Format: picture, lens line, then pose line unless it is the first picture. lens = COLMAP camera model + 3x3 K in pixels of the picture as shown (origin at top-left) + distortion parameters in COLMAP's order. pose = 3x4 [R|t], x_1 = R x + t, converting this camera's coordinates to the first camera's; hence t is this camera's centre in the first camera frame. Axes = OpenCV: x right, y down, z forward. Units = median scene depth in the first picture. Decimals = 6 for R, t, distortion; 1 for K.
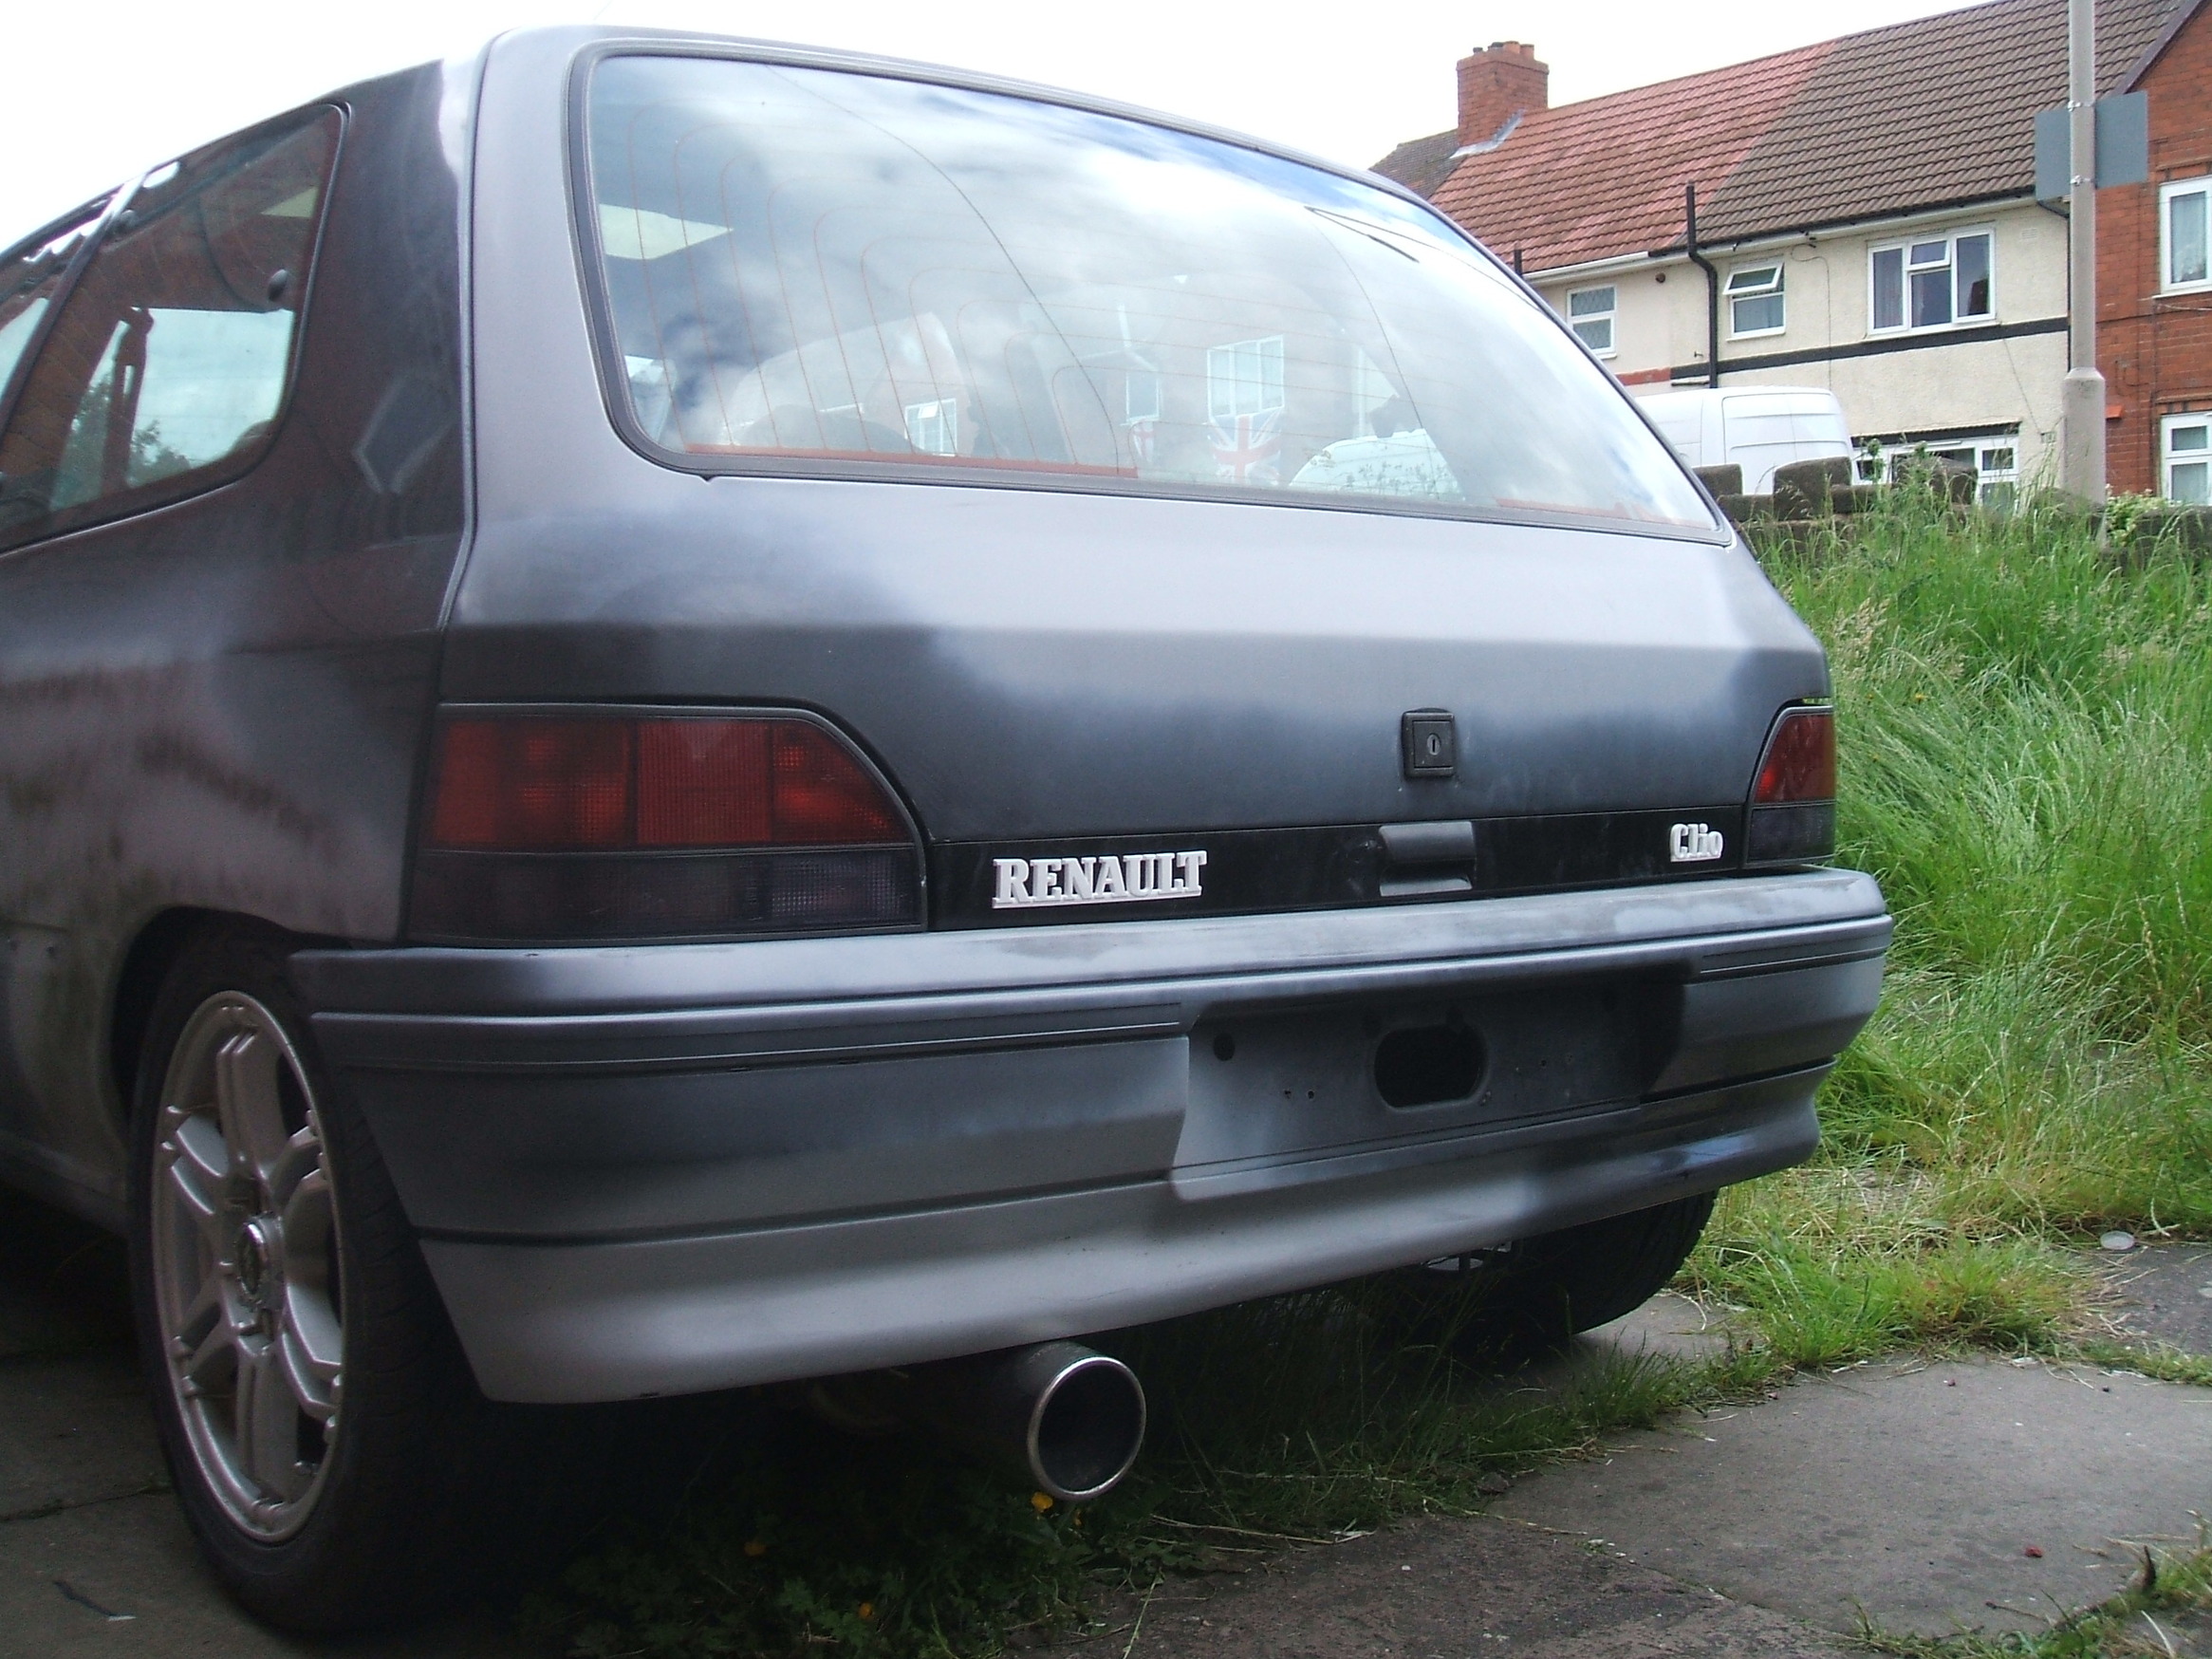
lens RADIAL K [[2450.1, 0, 1144.6], [0, 2450.1, 798.1], [0, 0, 1]] dist [-0.139867, 0.142152]
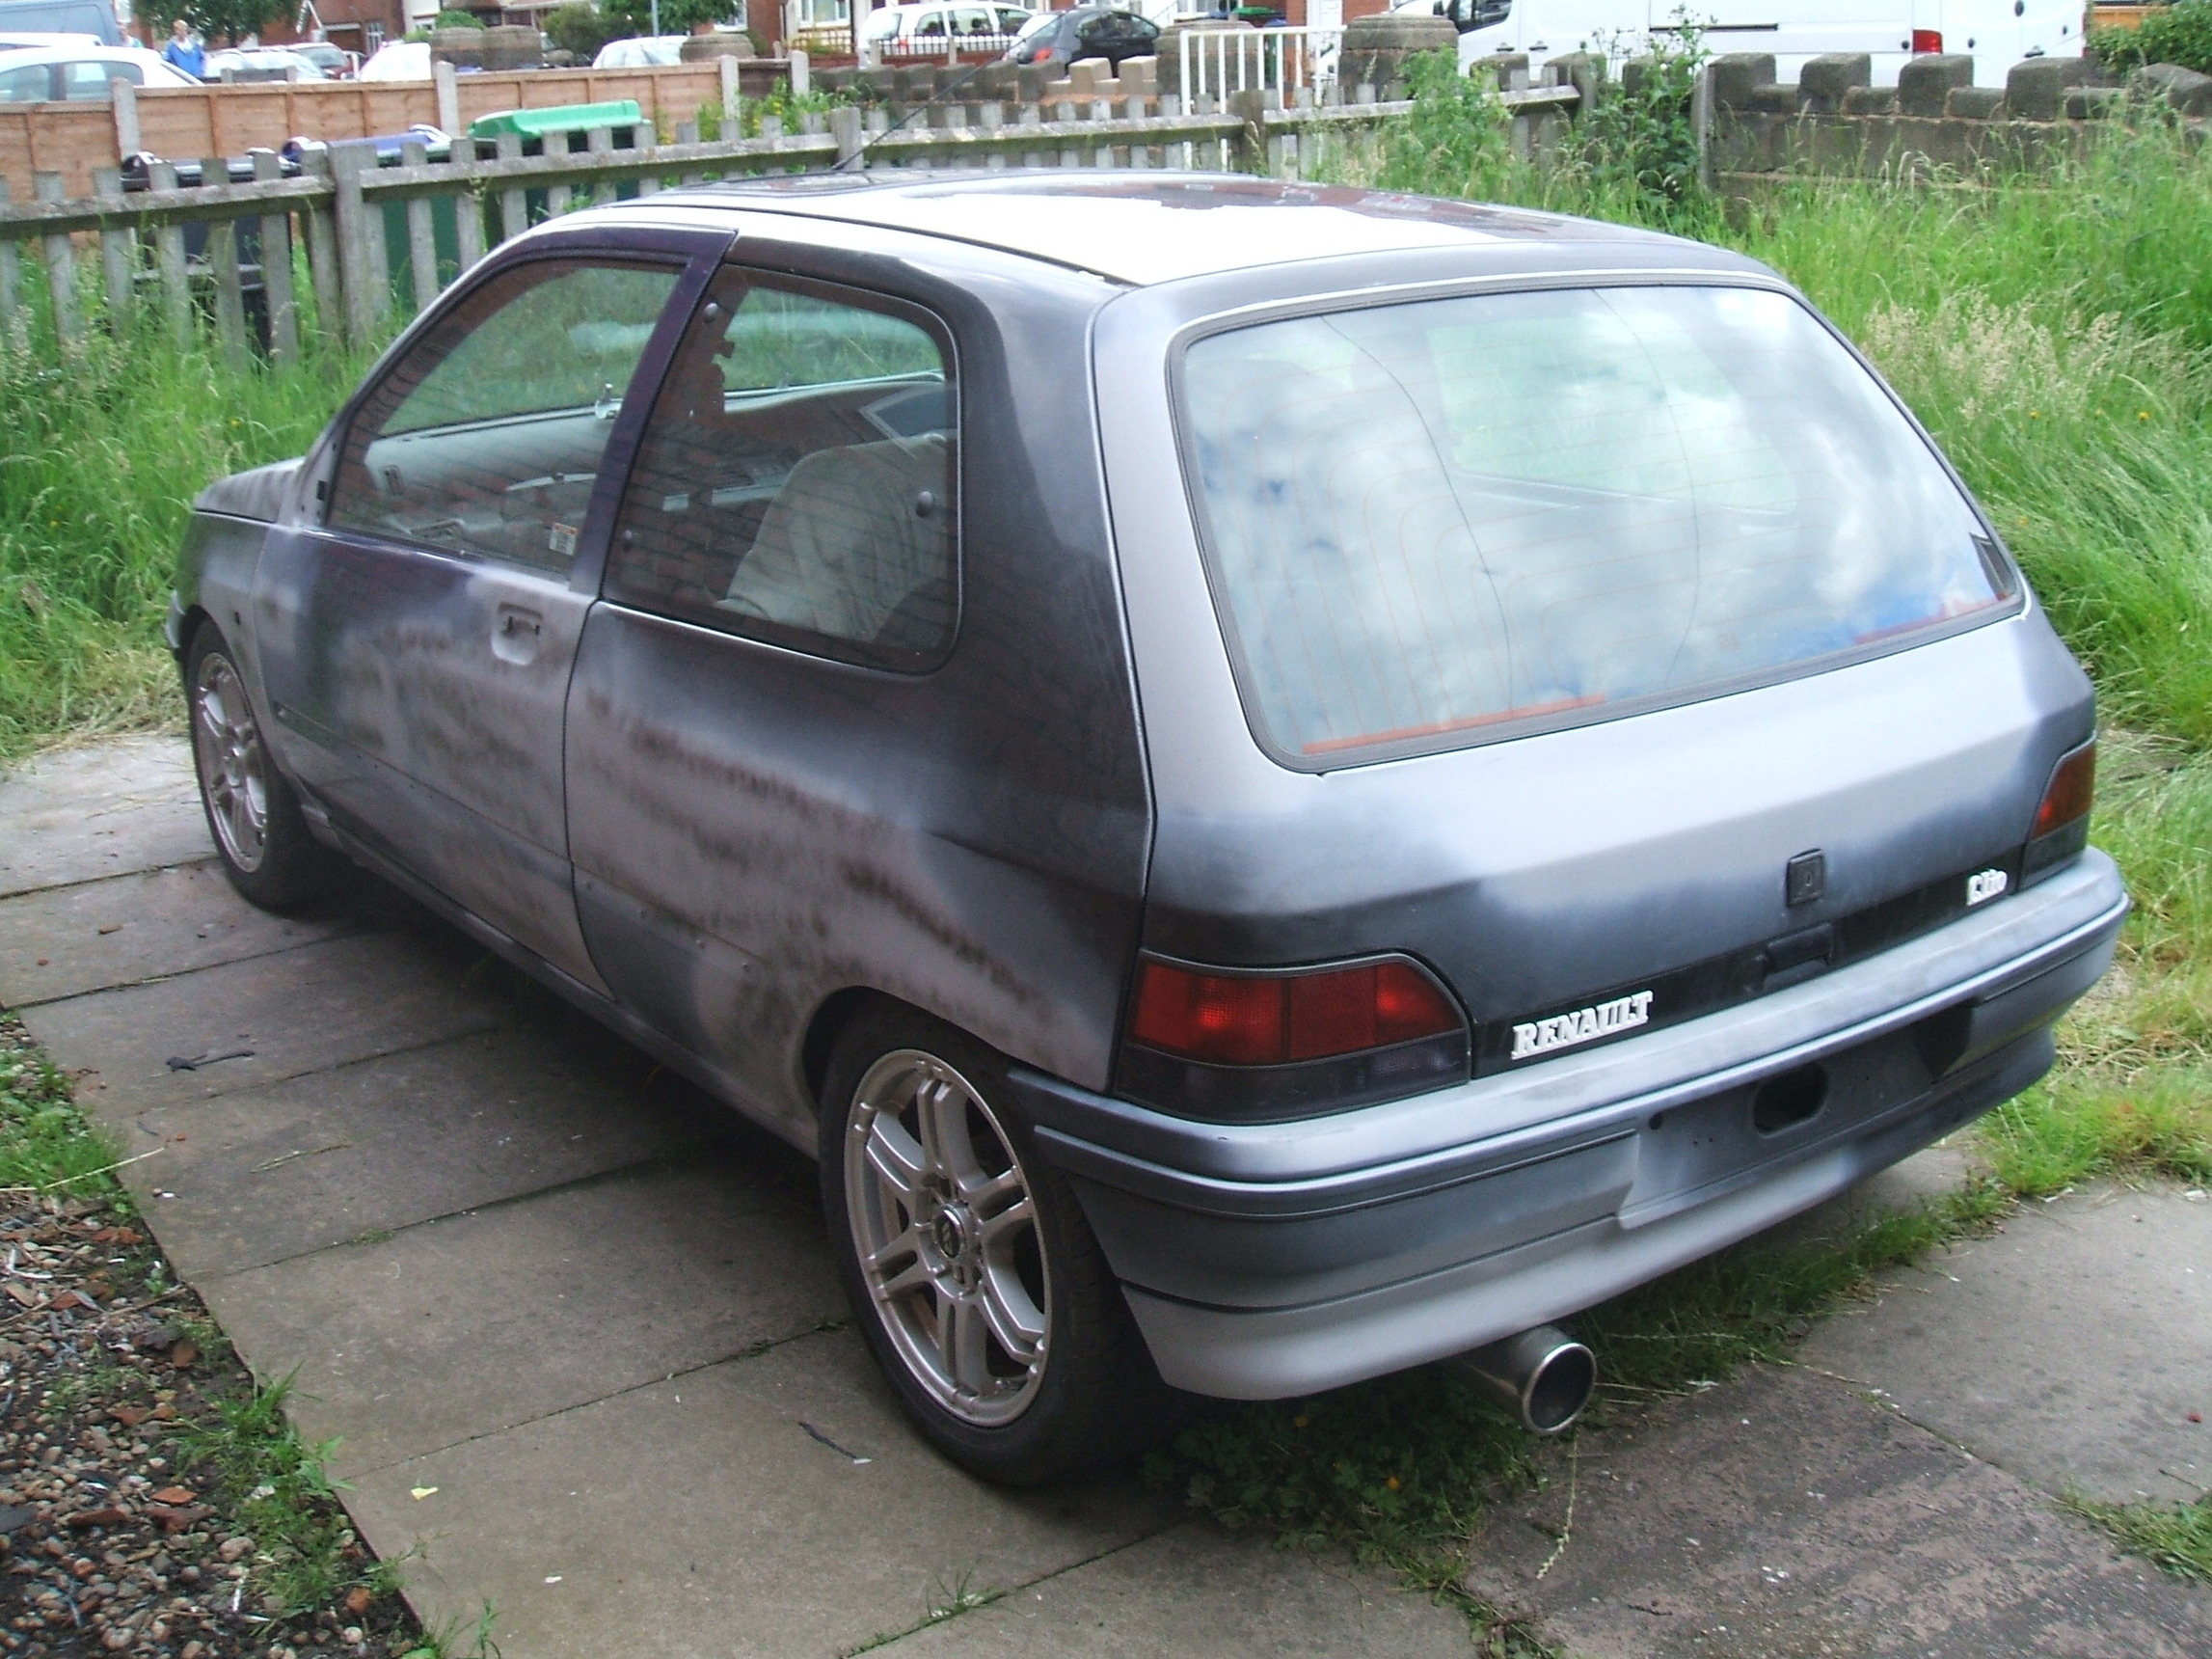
lens RADIAL K [[2450.2, 0, 1144.6], [0, 2450.2, 798.1], [0, 0, 1]] dist [-0.139867, 0.142152]
pose [[0.998119, 0.013044, -0.059897, -0.167939], [0.002265, 0.968584, 0.248676, -0.398467], [0.061259, -0.248344, 0.966733, -0.305707]]
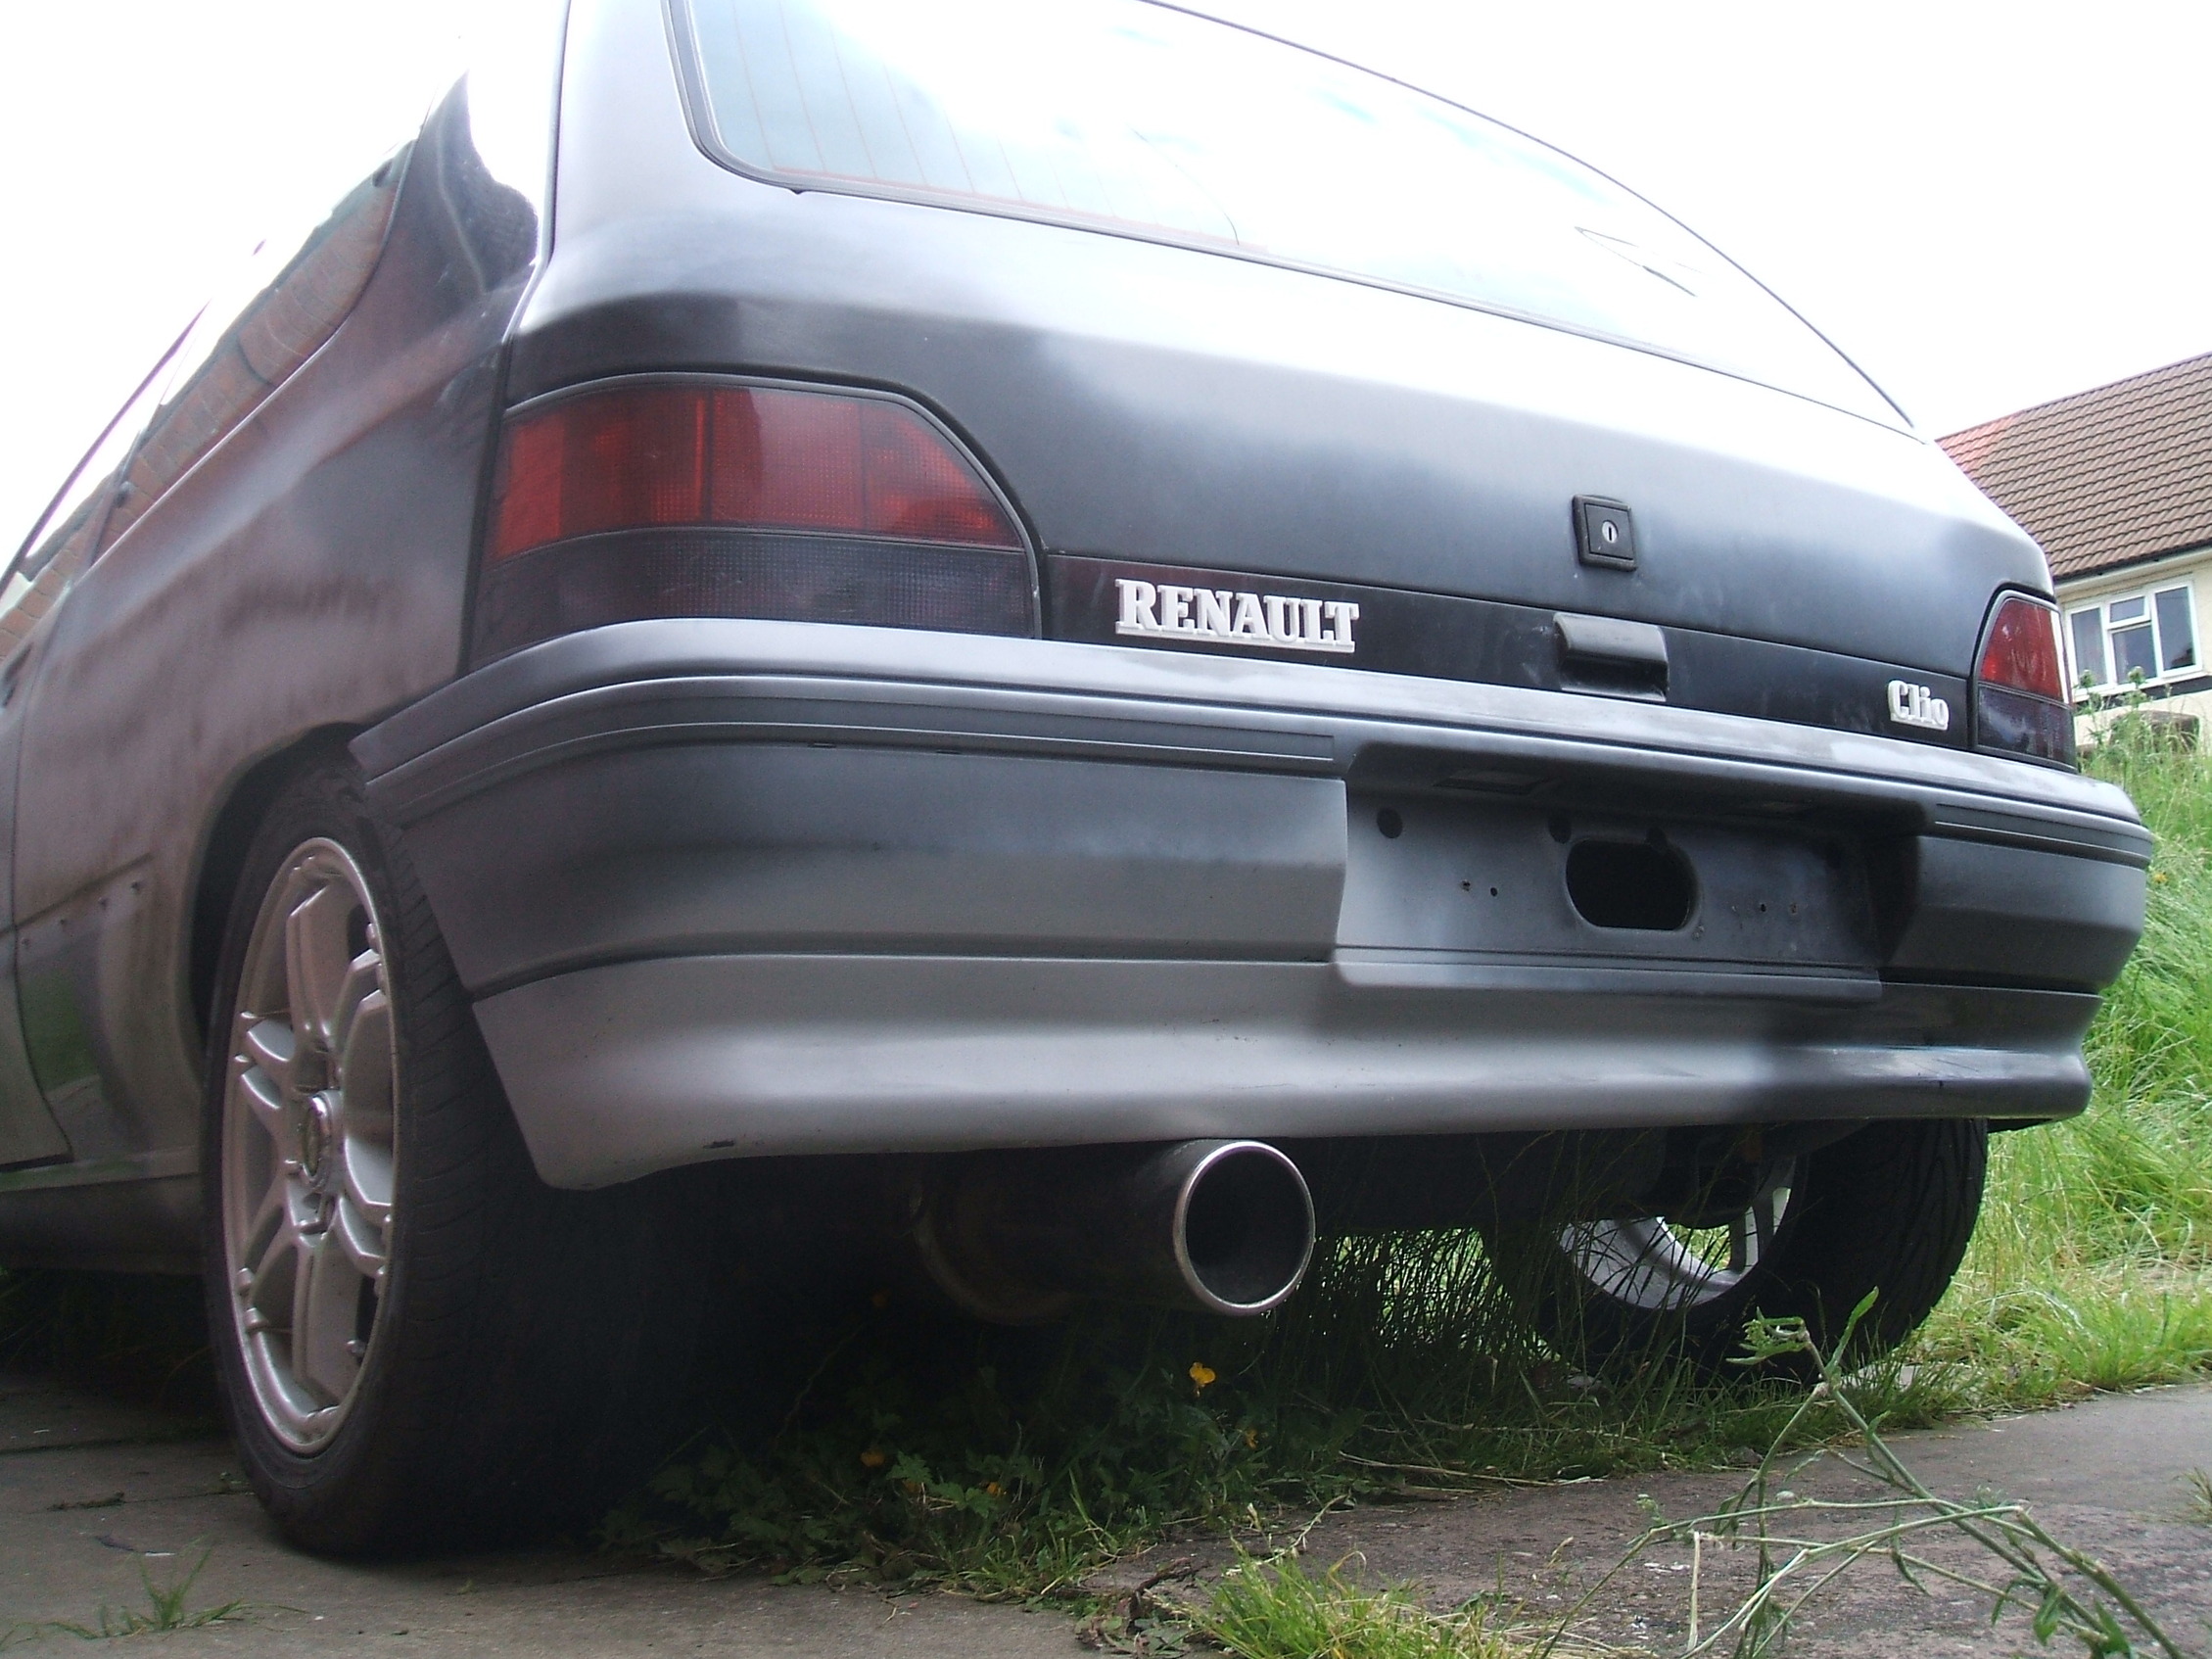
lens RADIAL K [[2450.1, 0, 1144.6], [0, 2450.1, 798.1], [0, 0, 1]] dist [-0.139867, 0.142152]
pose [[0.995407, -0.048131, -0.082760, 0.016748], [0.032527, 0.983040, -0.180486, 0.231576], [0.090044, 0.176965, 0.980090, 0.119486]]
